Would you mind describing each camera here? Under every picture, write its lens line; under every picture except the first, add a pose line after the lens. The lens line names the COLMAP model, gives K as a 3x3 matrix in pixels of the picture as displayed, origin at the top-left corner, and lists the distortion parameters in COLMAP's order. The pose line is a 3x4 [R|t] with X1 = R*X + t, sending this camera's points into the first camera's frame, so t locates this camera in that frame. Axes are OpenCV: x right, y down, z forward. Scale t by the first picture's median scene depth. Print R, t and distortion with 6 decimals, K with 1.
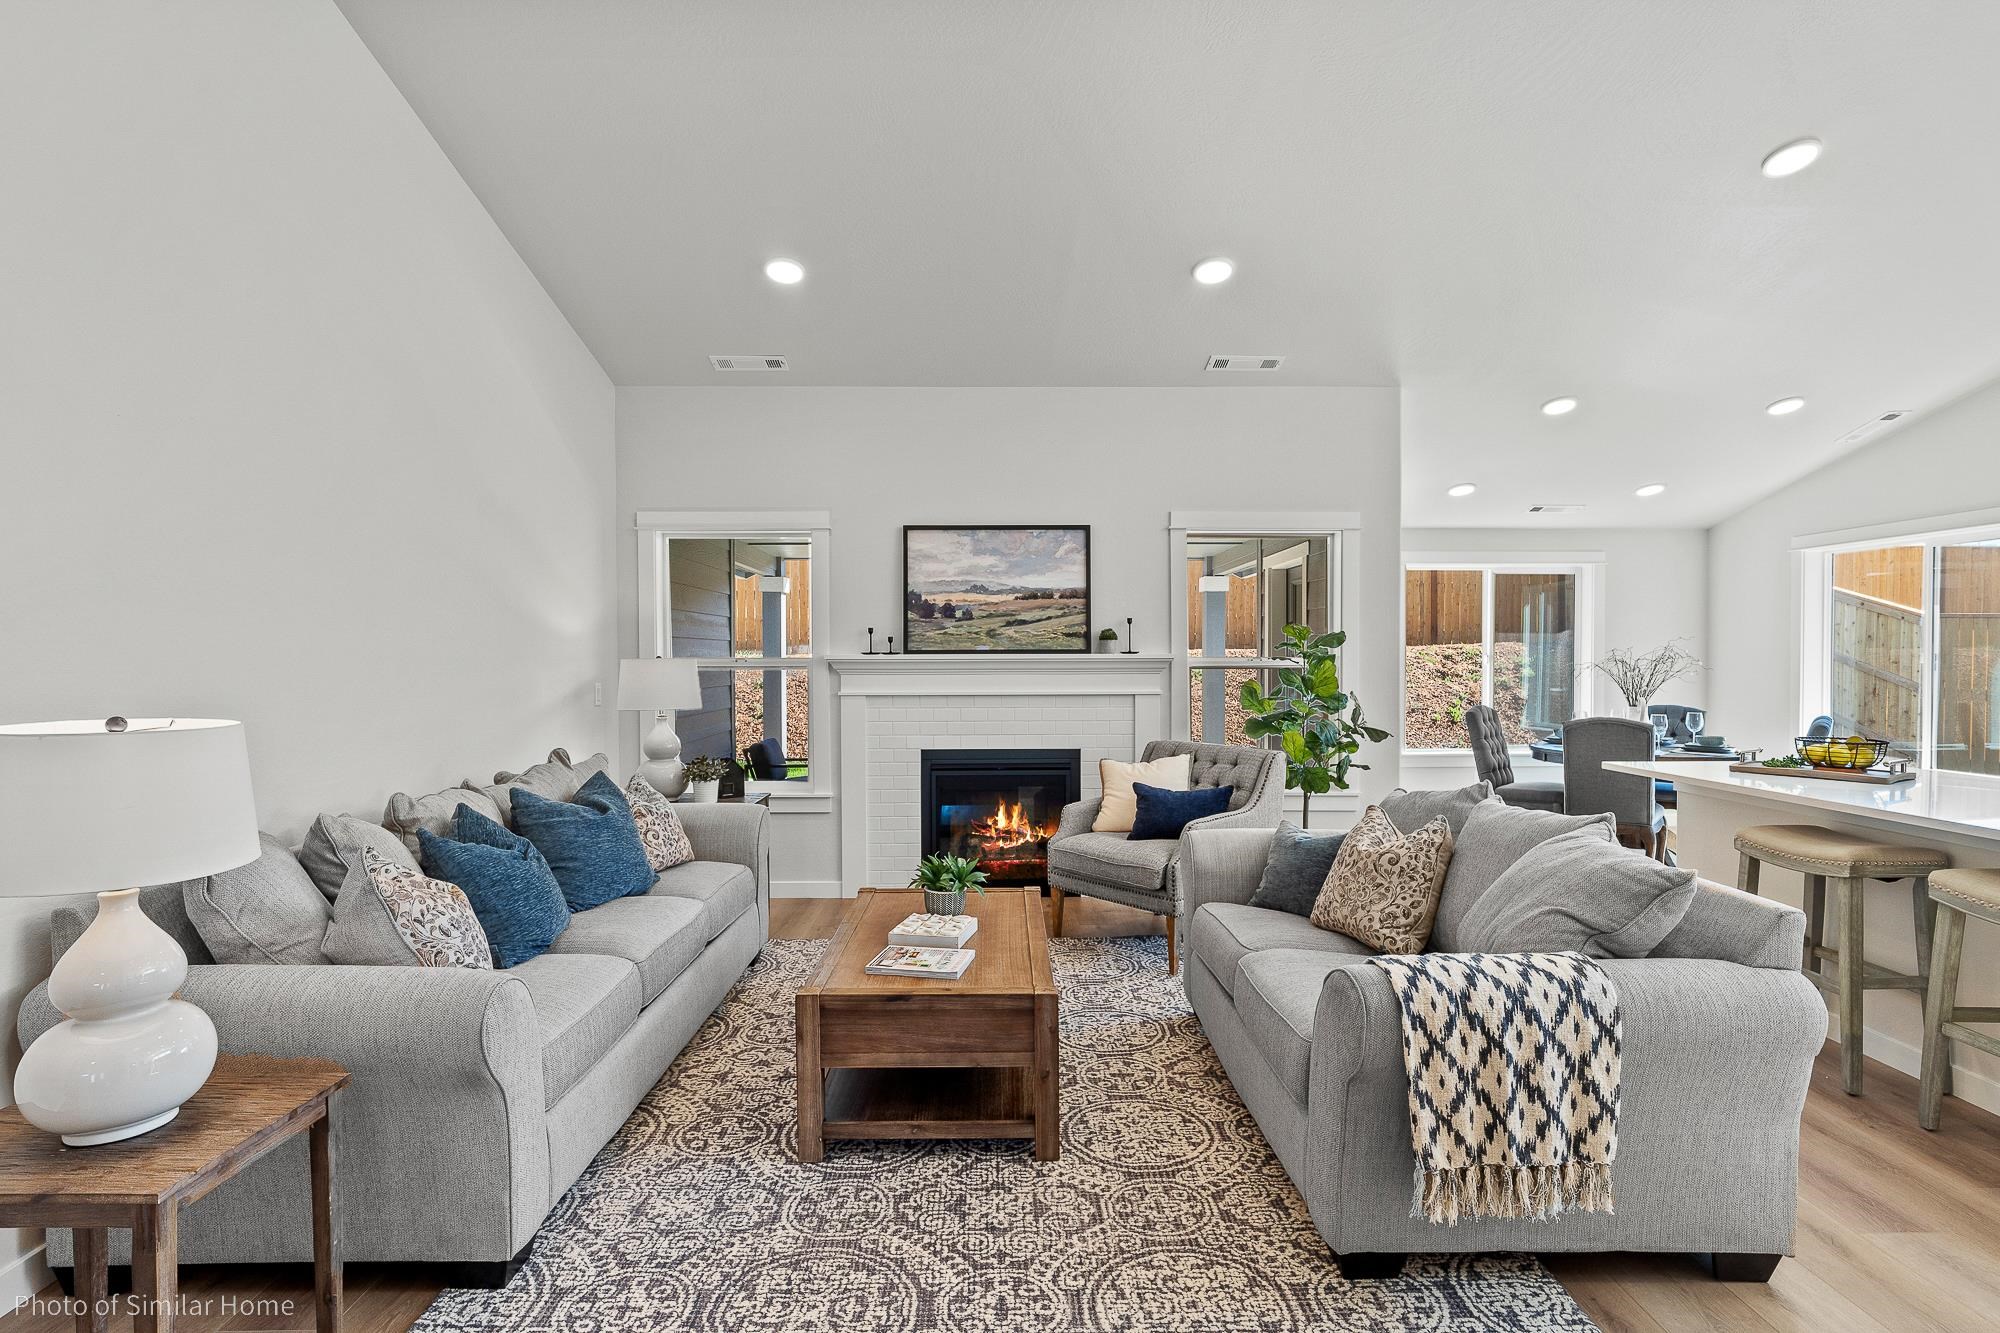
lens RADIAL K [[977.7, 0, 1003.7], [0, 977.7, 675.9], [0, 0, 1]] dist [-0.004052, 0.000153]
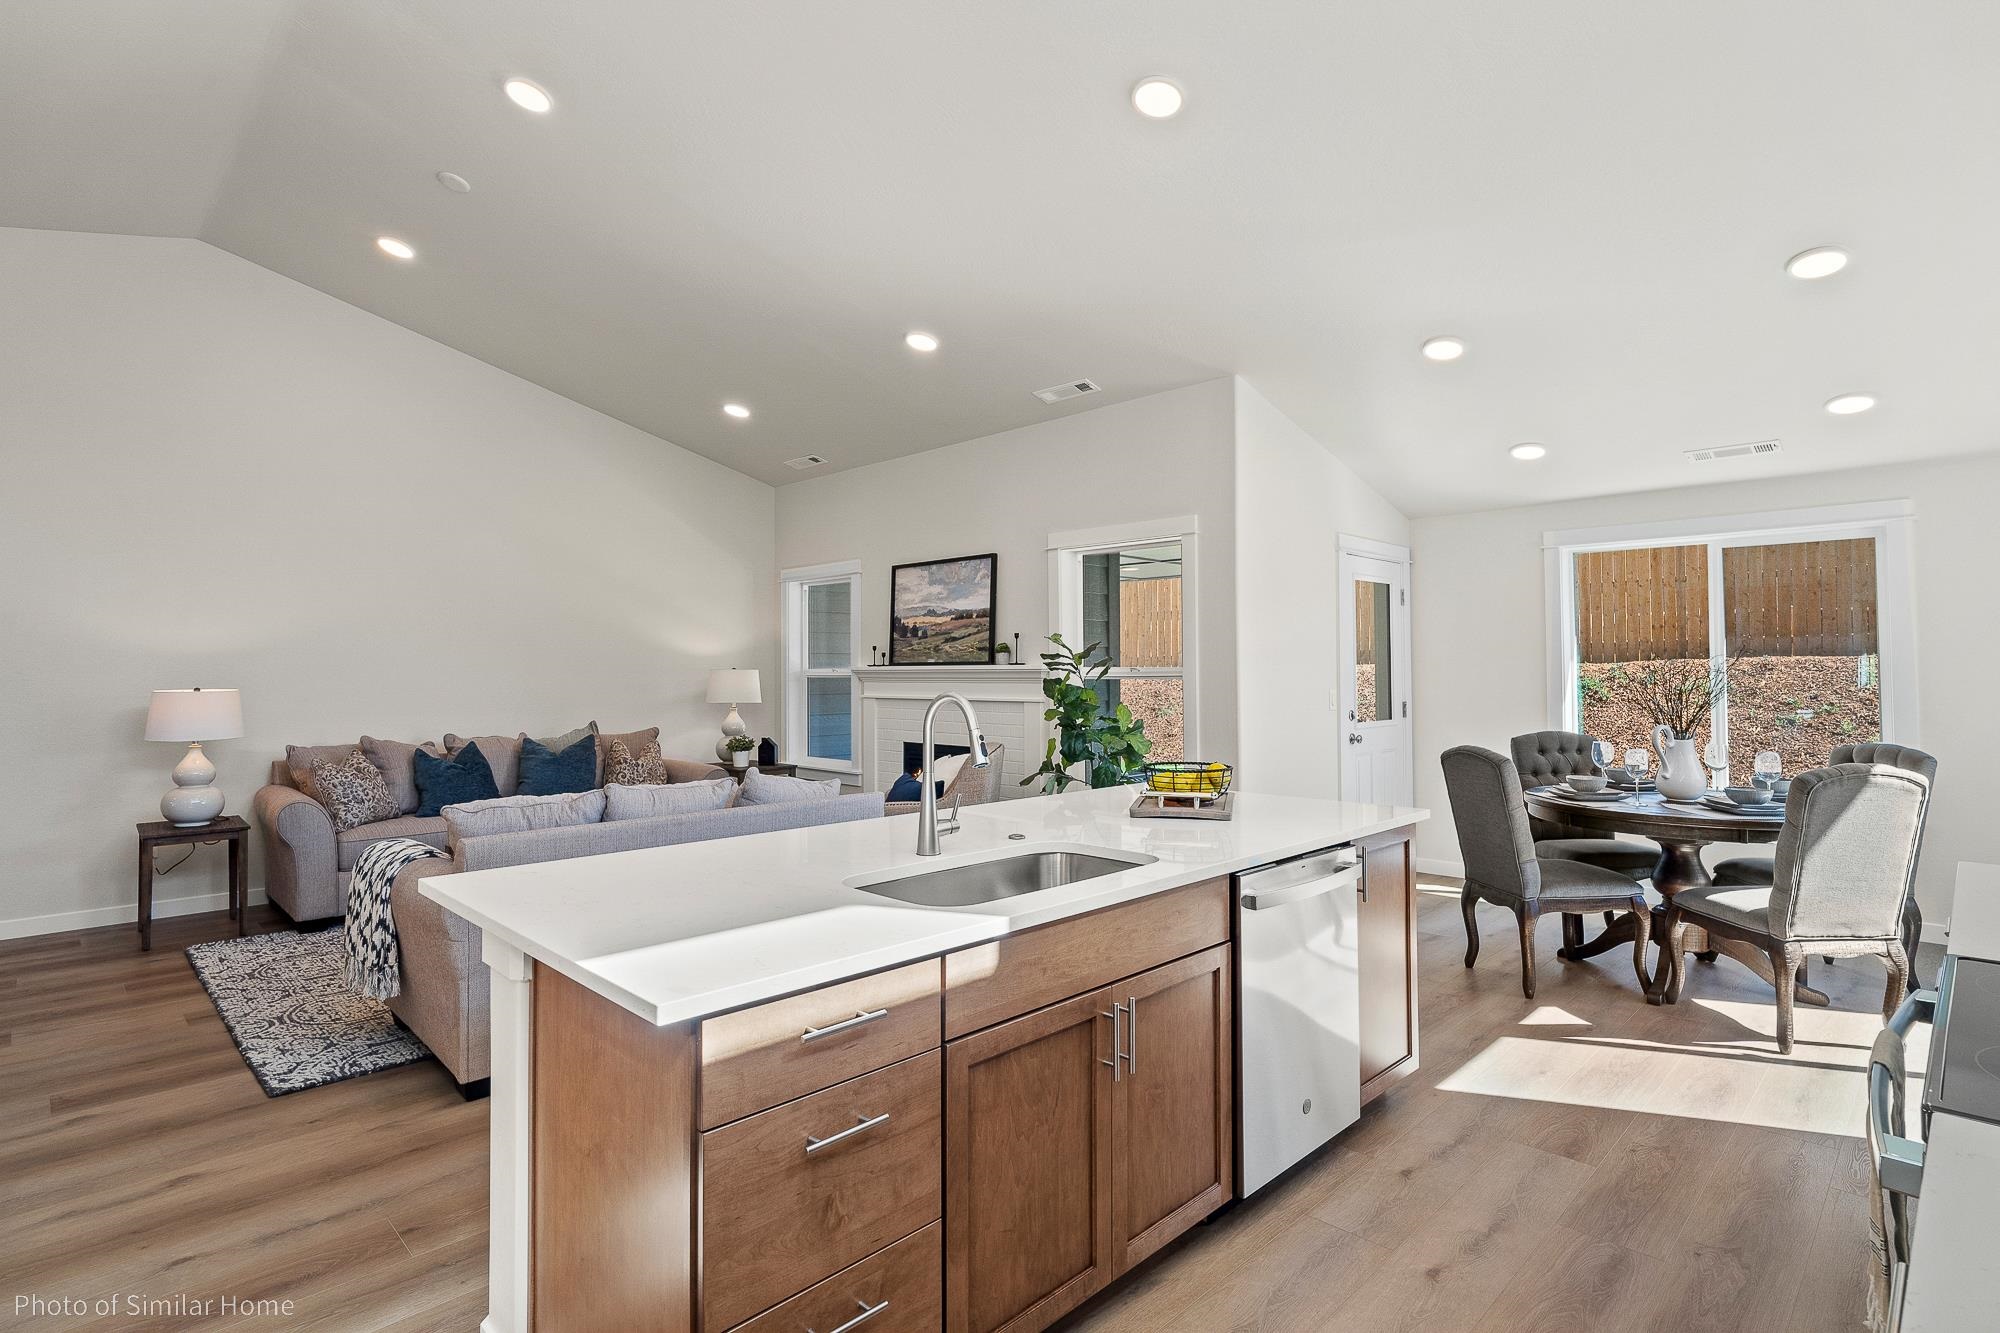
lens RADIAL K [[985.7, 0, 1008.3], [0, 985.7, 647.8], [0, 0, 1]] dist [-0.002710, -0.000065]
pose [[0.698493, -0.017272, -0.715409, 0.935375], [-0.012687, 0.999253, -0.036513, -0.000950], [0.715505, 0.034581, 0.697752, 0.209394]]
